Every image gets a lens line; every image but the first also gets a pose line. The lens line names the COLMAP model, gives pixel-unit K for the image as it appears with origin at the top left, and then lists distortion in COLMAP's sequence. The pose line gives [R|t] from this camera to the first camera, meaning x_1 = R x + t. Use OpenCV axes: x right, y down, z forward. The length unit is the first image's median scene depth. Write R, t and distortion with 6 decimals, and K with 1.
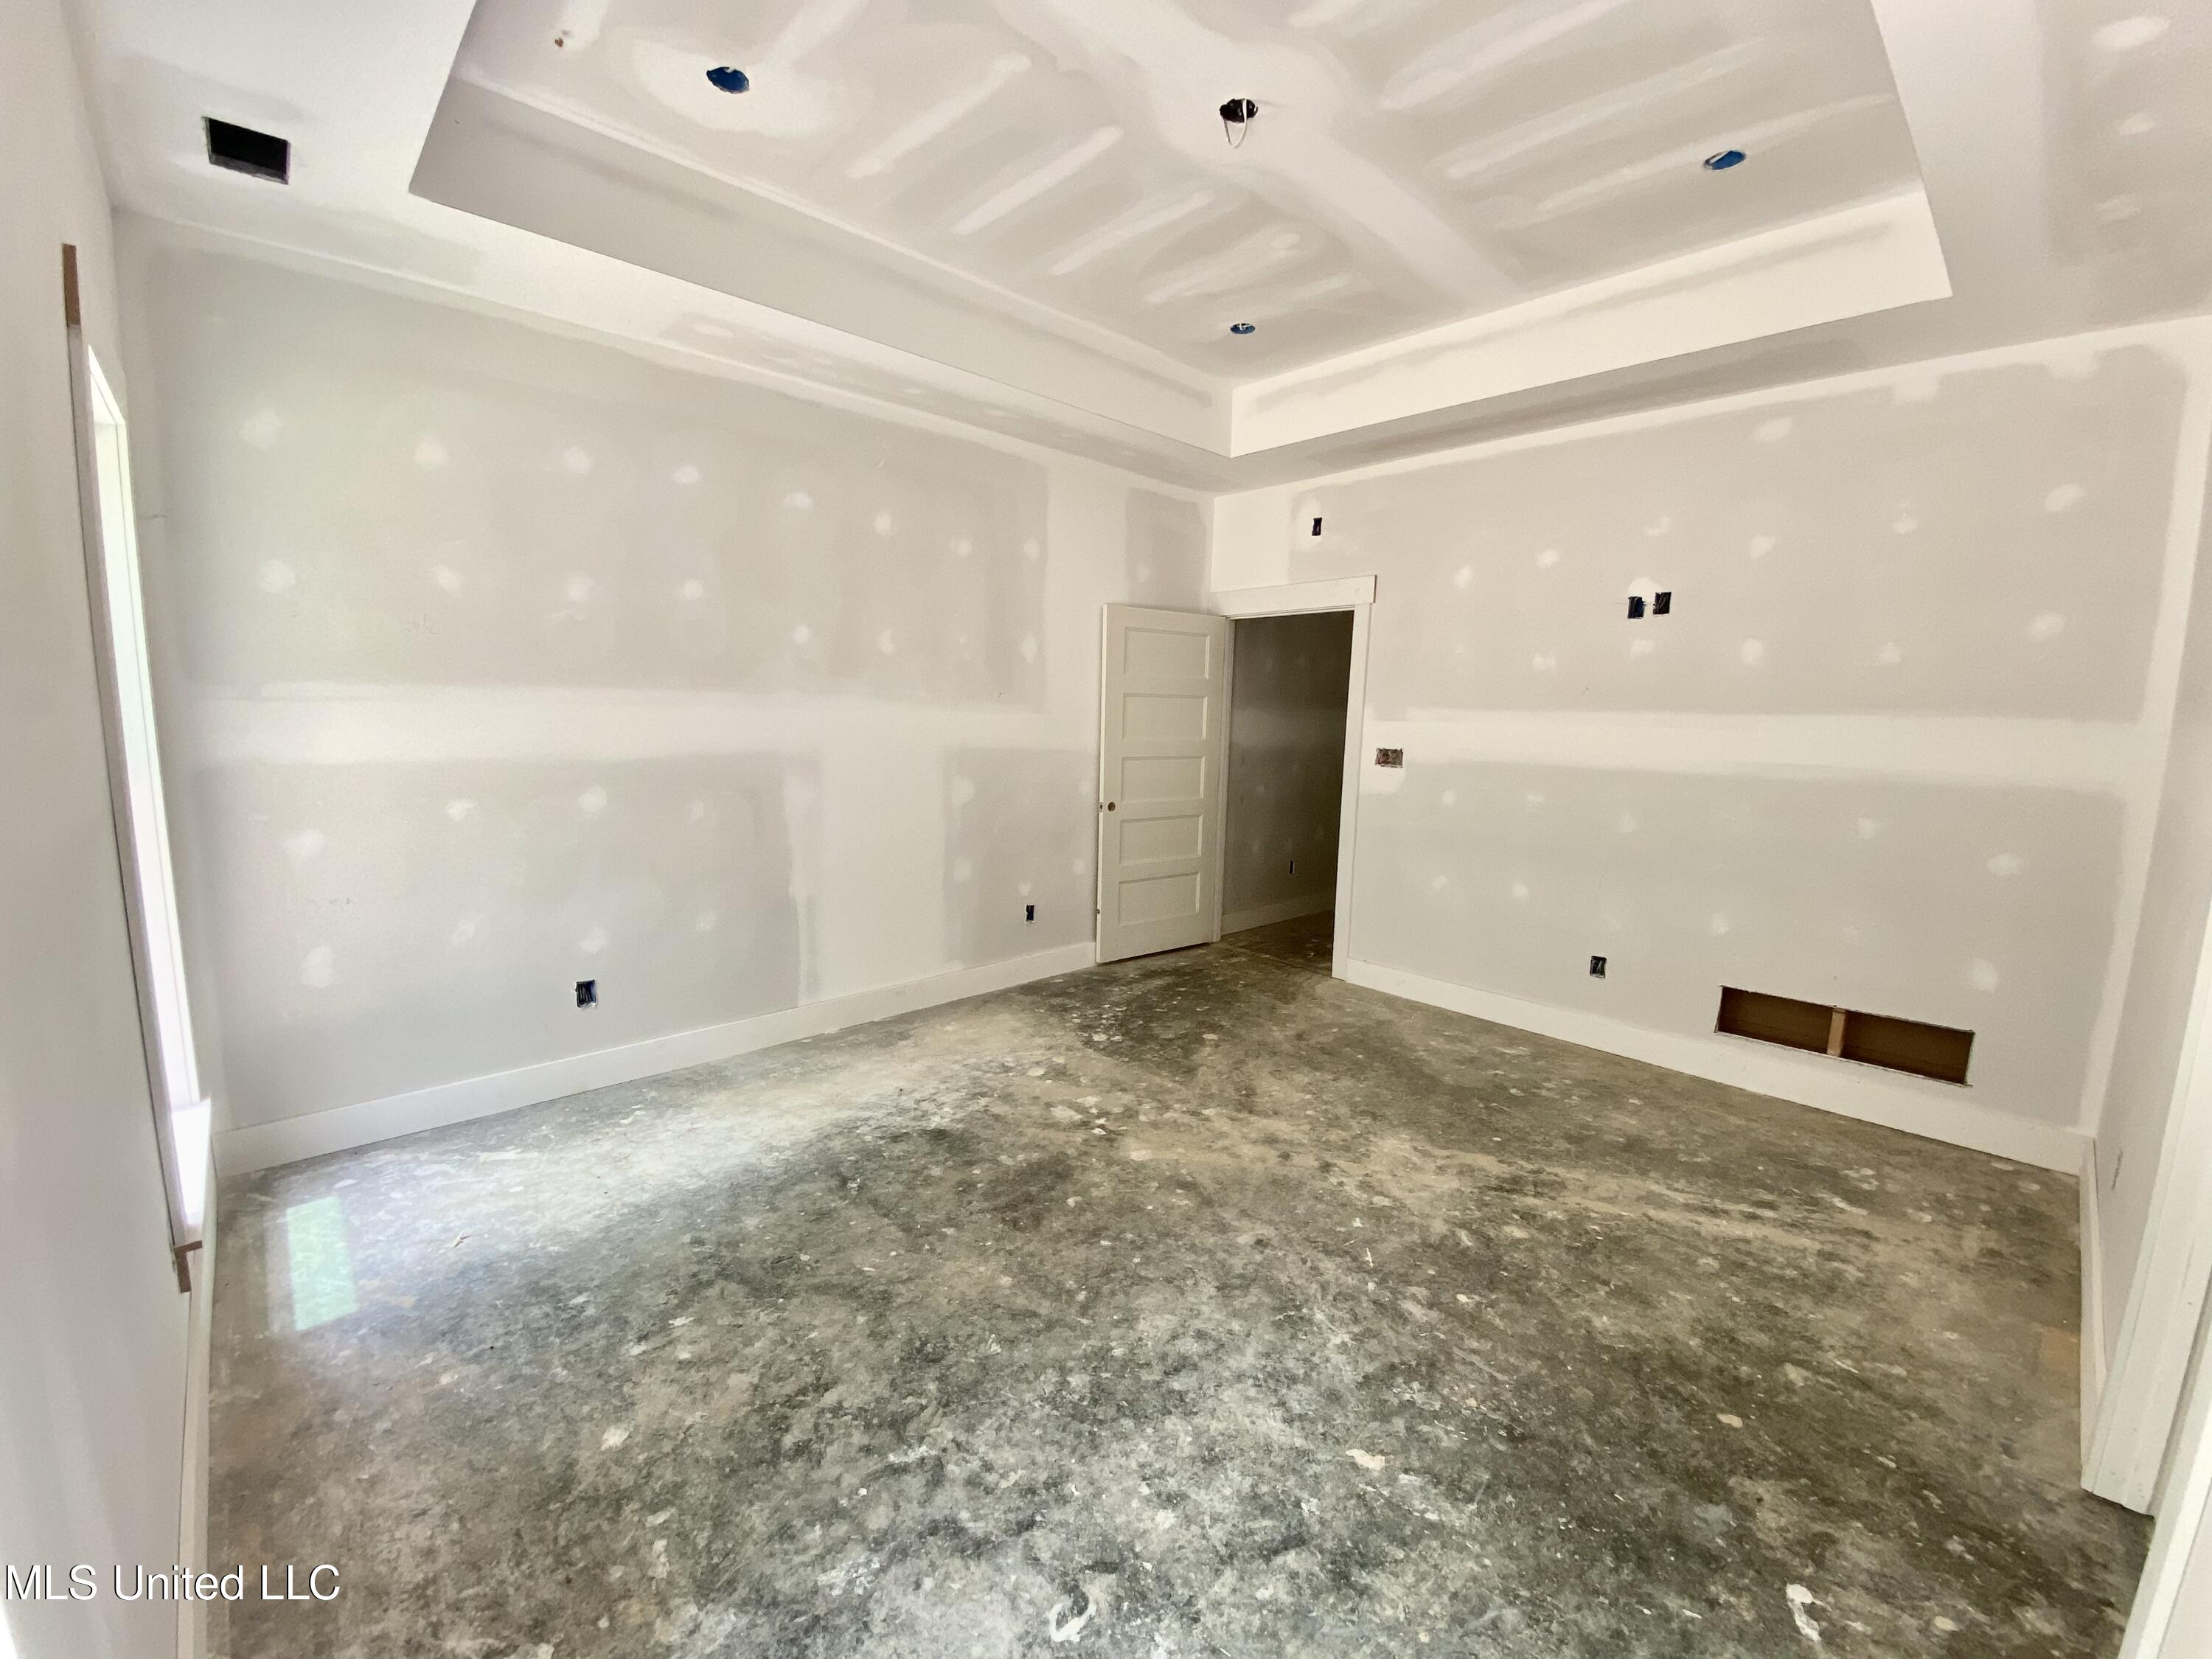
lens RADIAL K [[889.3, 0, 1100.2], [0, 889.3, 832.4], [0, 0, 1]] dist [0.024786, -0.022315]
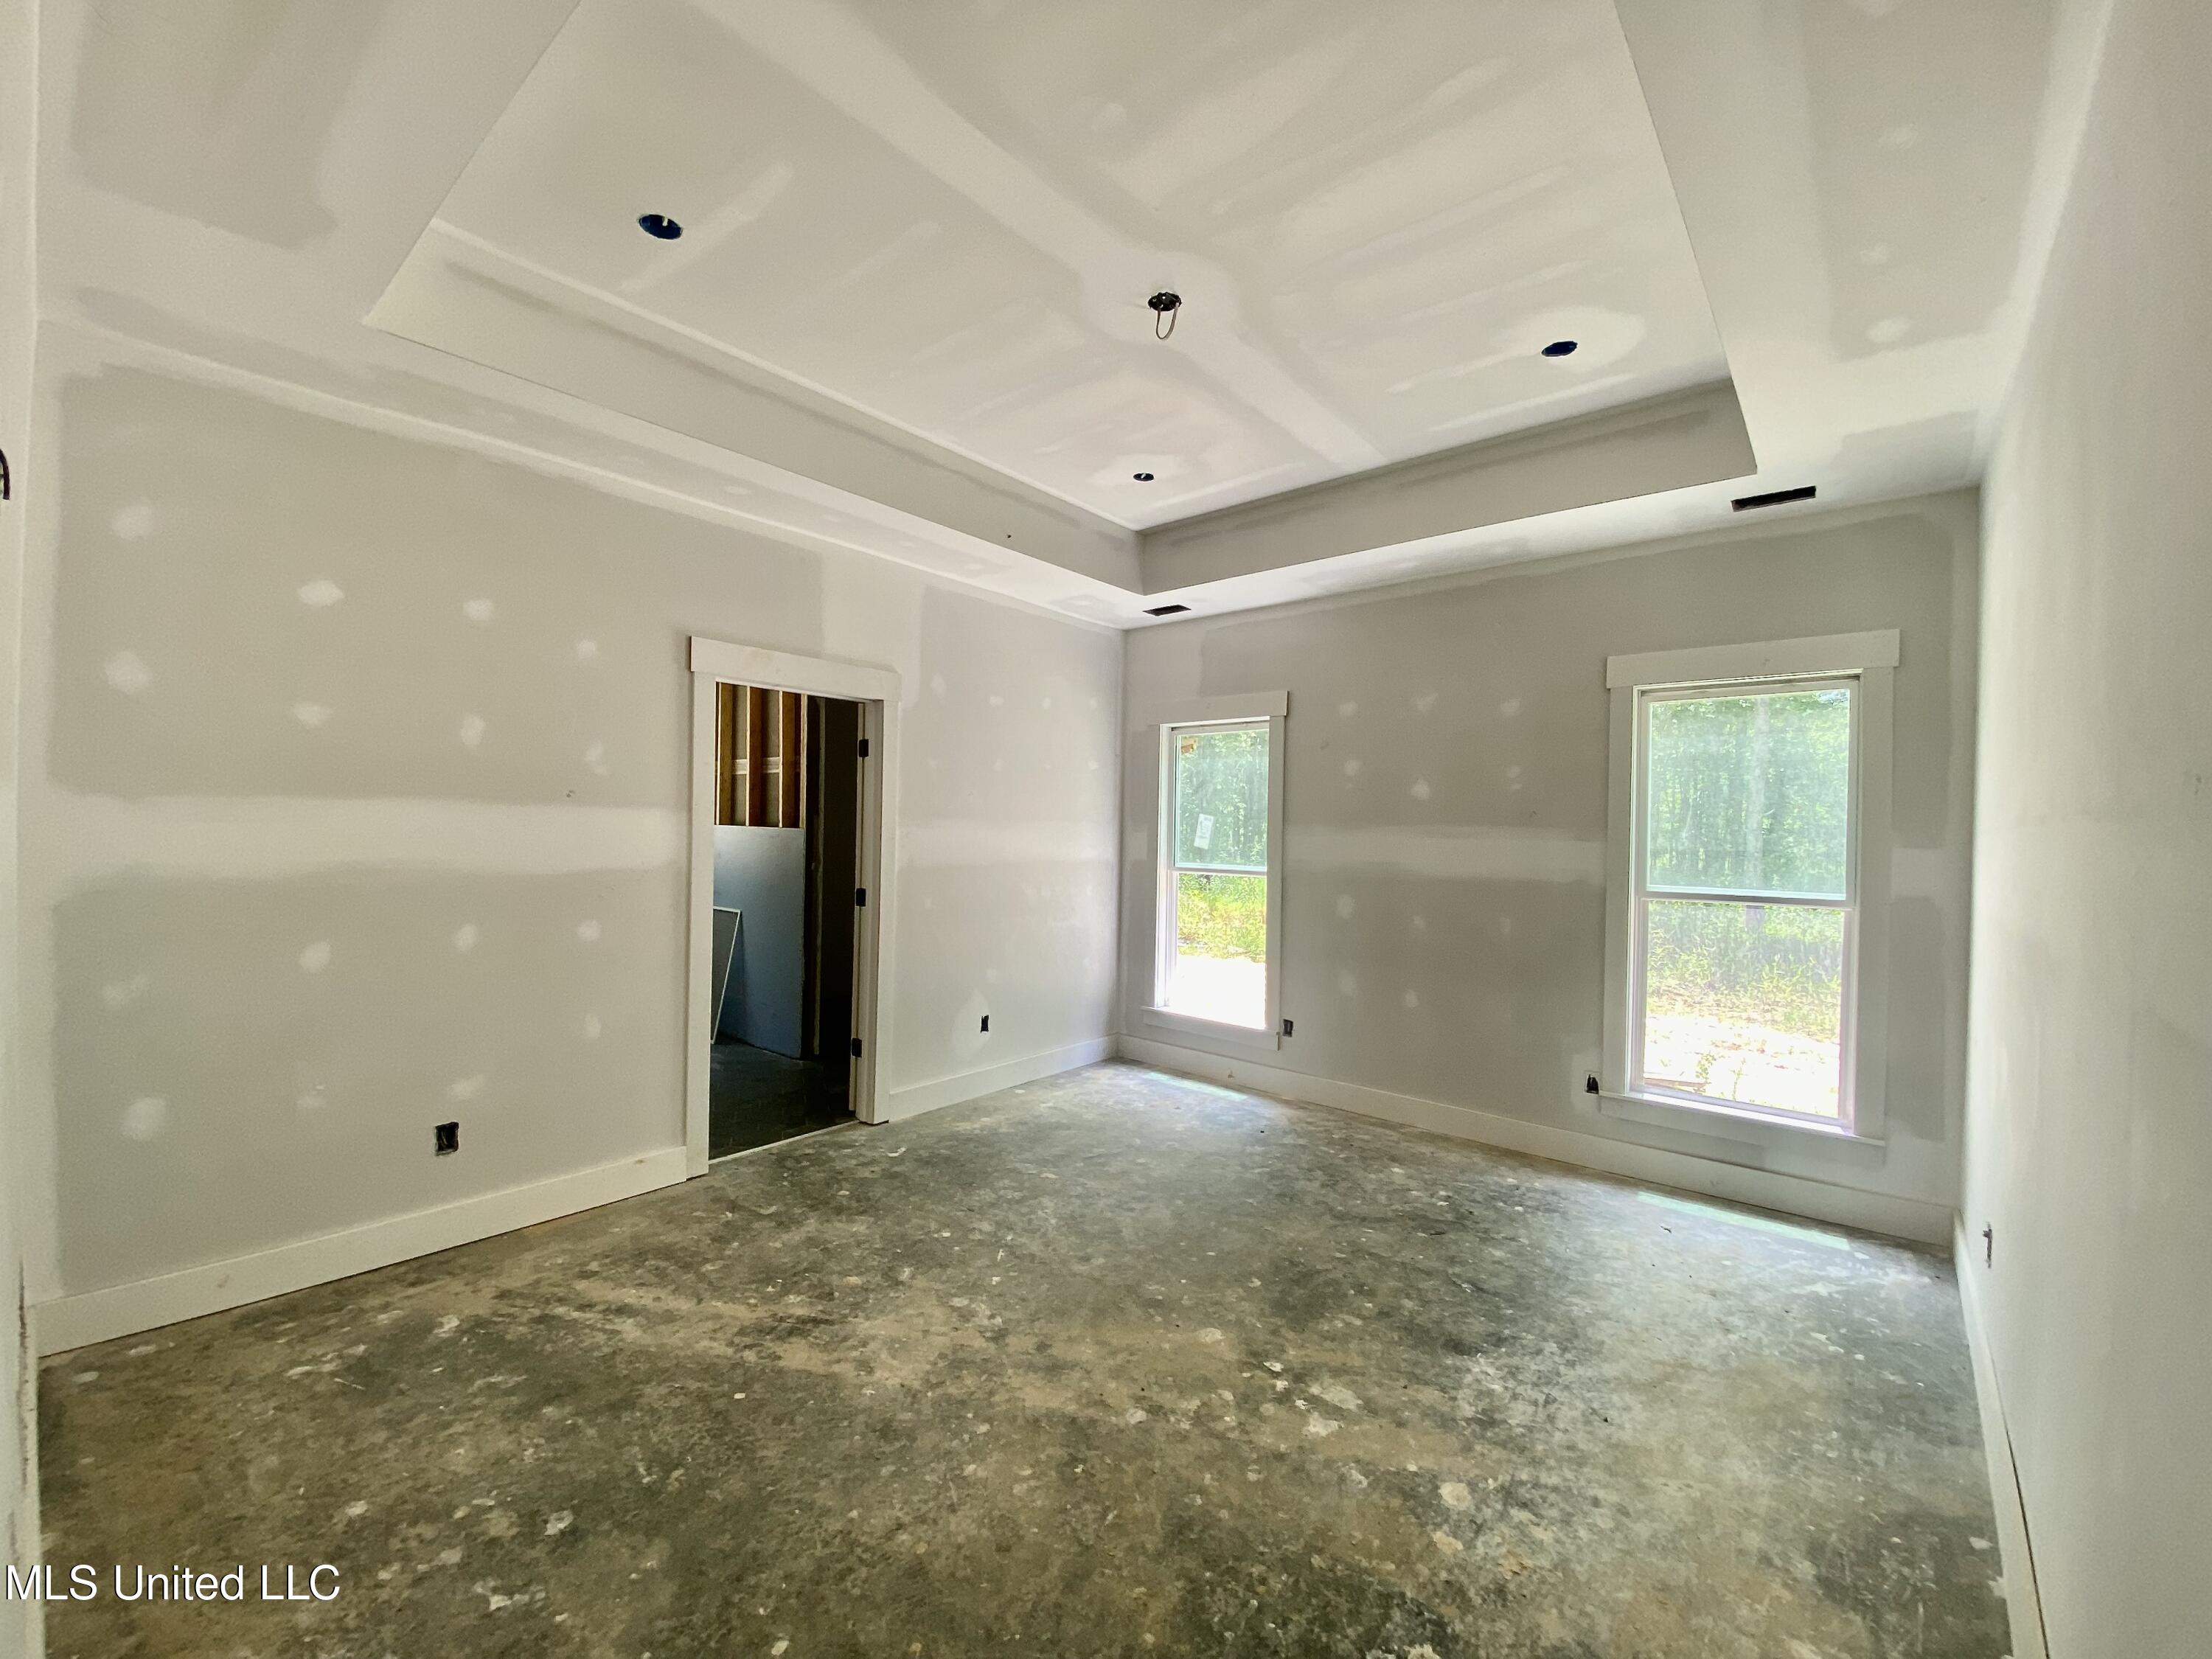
lens RADIAL K [[889.3, 0, 1100.2], [0, 889.3, 832.4], [0, 0, 1]] dist [0.024786, -0.022315]
pose [[-0.992603, -0.041963, -0.113927, 0.290011], [-0.058084, 0.988146, 0.142103, -0.254284], [0.106614, 0.147670, -0.983274, 1.896471]]
